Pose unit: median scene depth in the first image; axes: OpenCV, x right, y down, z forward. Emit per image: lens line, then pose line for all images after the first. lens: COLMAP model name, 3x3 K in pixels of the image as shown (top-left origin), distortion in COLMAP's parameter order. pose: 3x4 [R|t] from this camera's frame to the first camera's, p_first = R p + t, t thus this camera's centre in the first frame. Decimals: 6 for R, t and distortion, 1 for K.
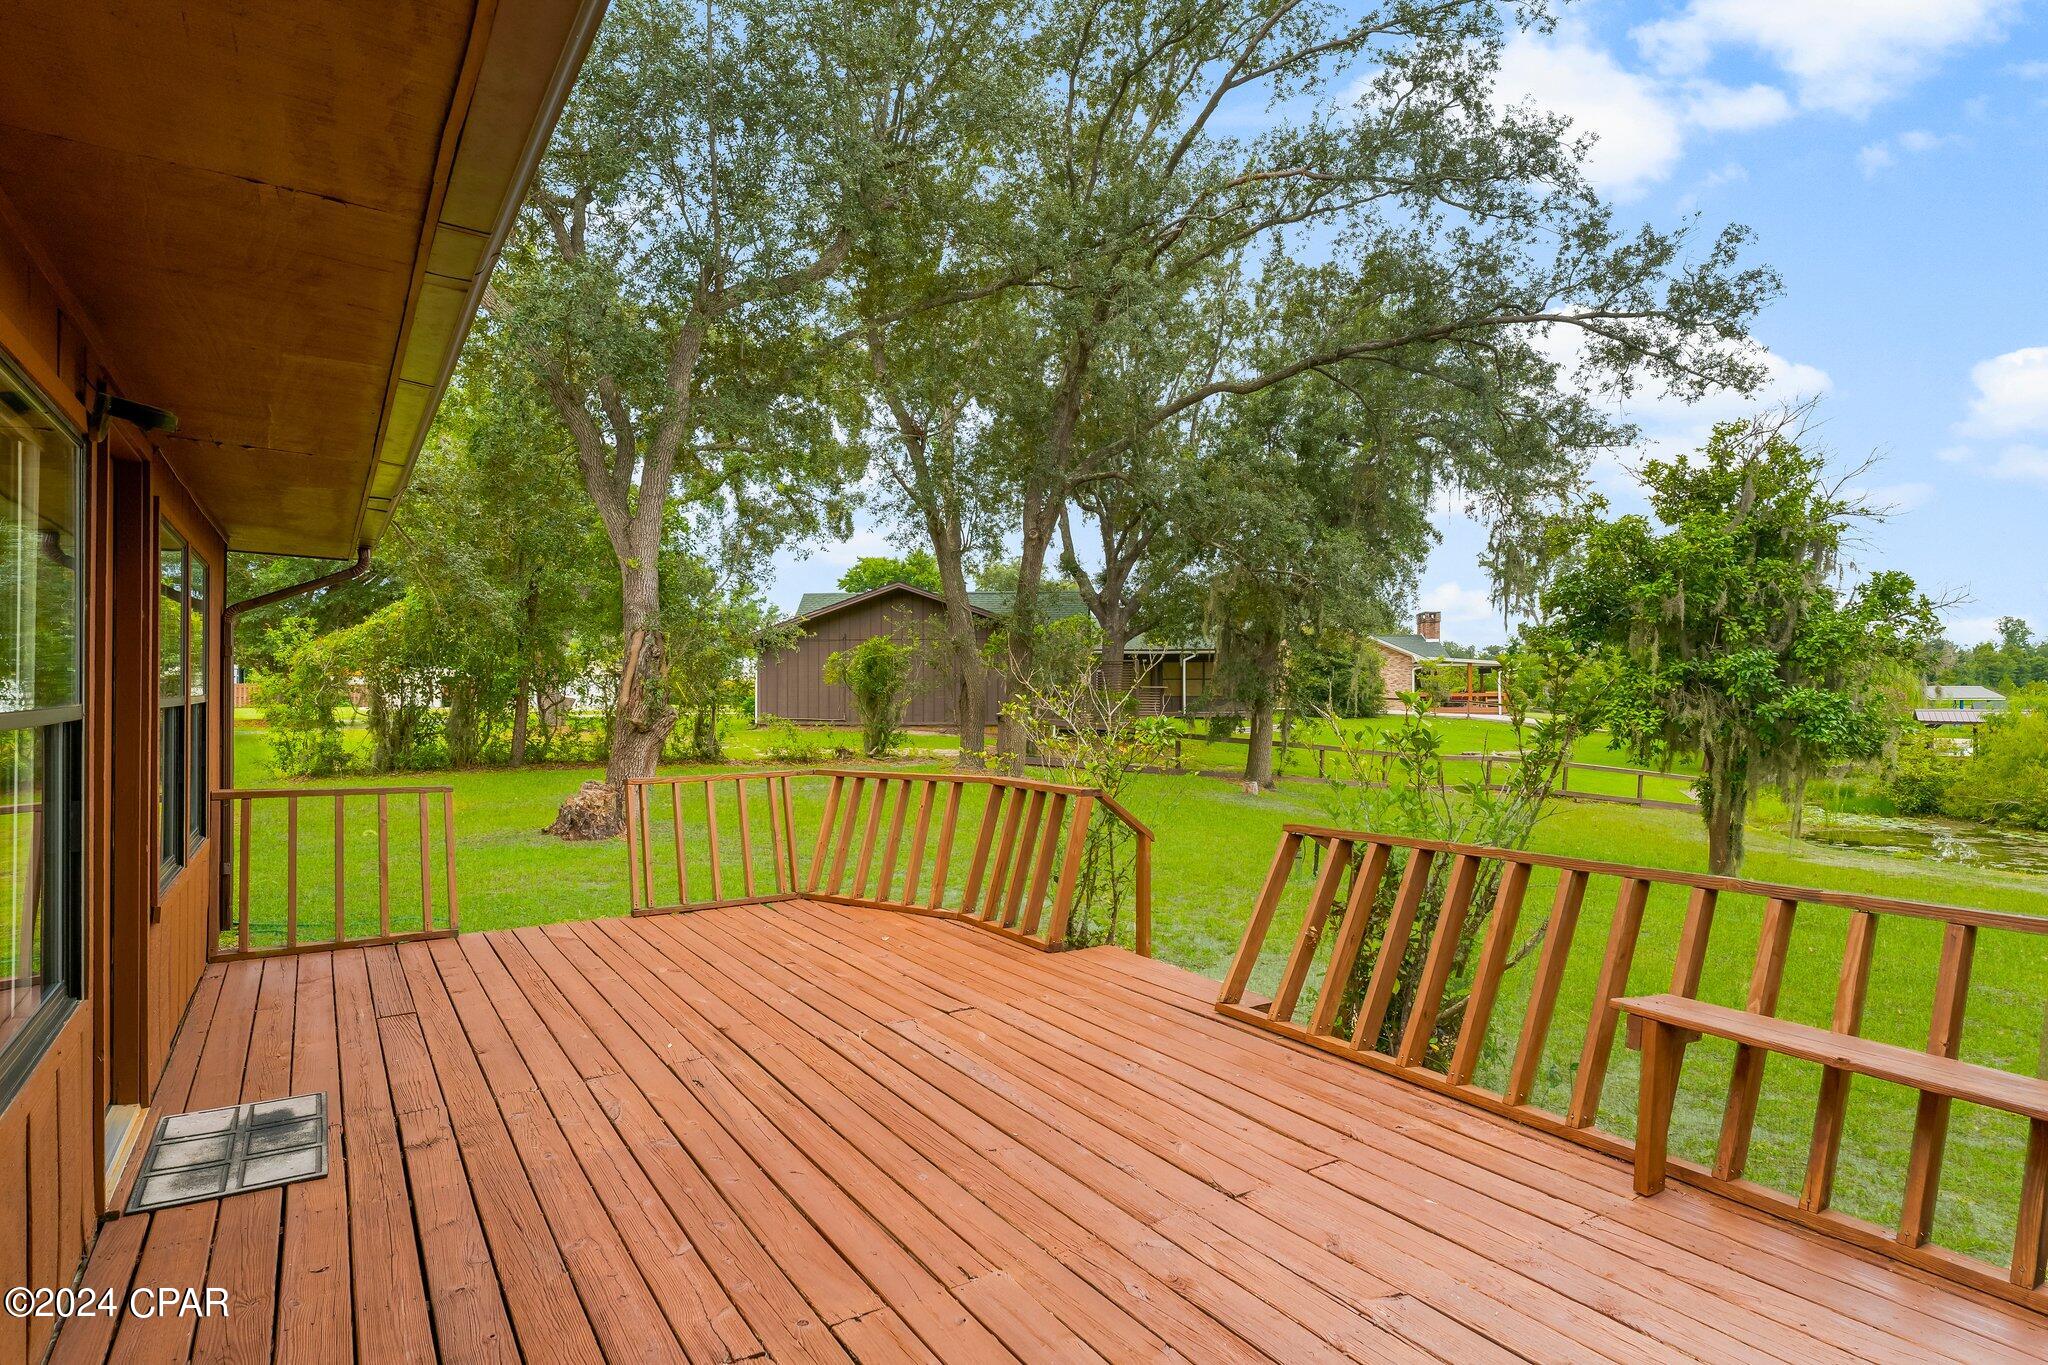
lens RADIAL K [[1080.1, 0, 1022.3], [0, 1080.1, 685.1], [0, 0, 1]] dist [0.001526, -0.000588]
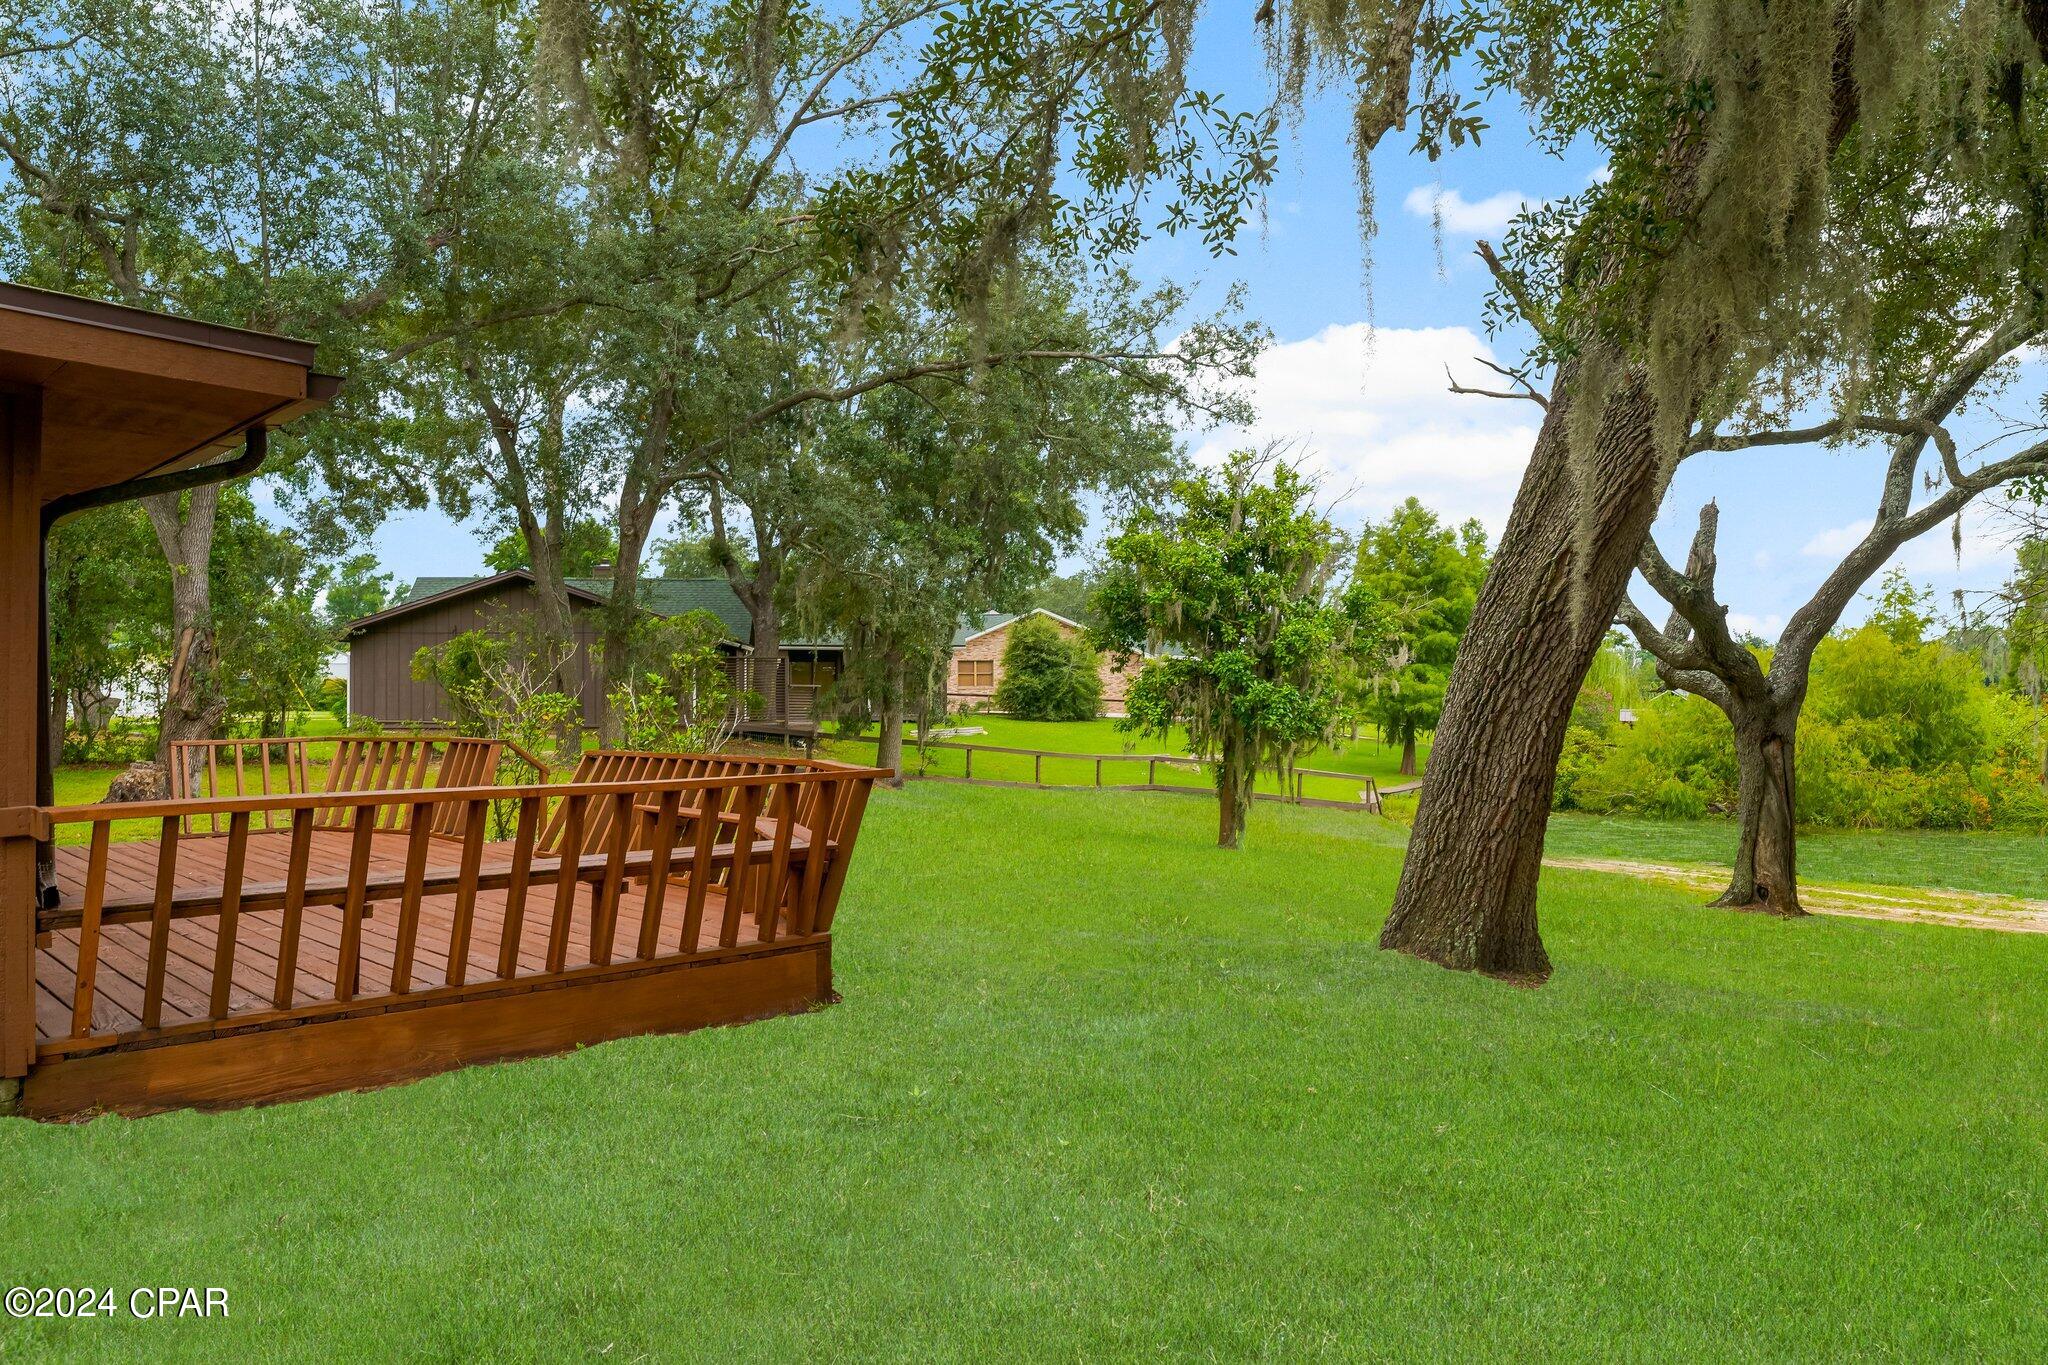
lens RADIAL K [[1368.8, 0, 1026.1], [0, 1368.8, 679.8], [0, 0, 1]] dist [-0.005997, -0.000533]
pose [[0.980818, 0.000418, 0.194927, 0.126063], [0.000895, 0.999978, -0.006646, 0.007613], [-0.194925, 0.006693, 0.980795, -0.318478]]
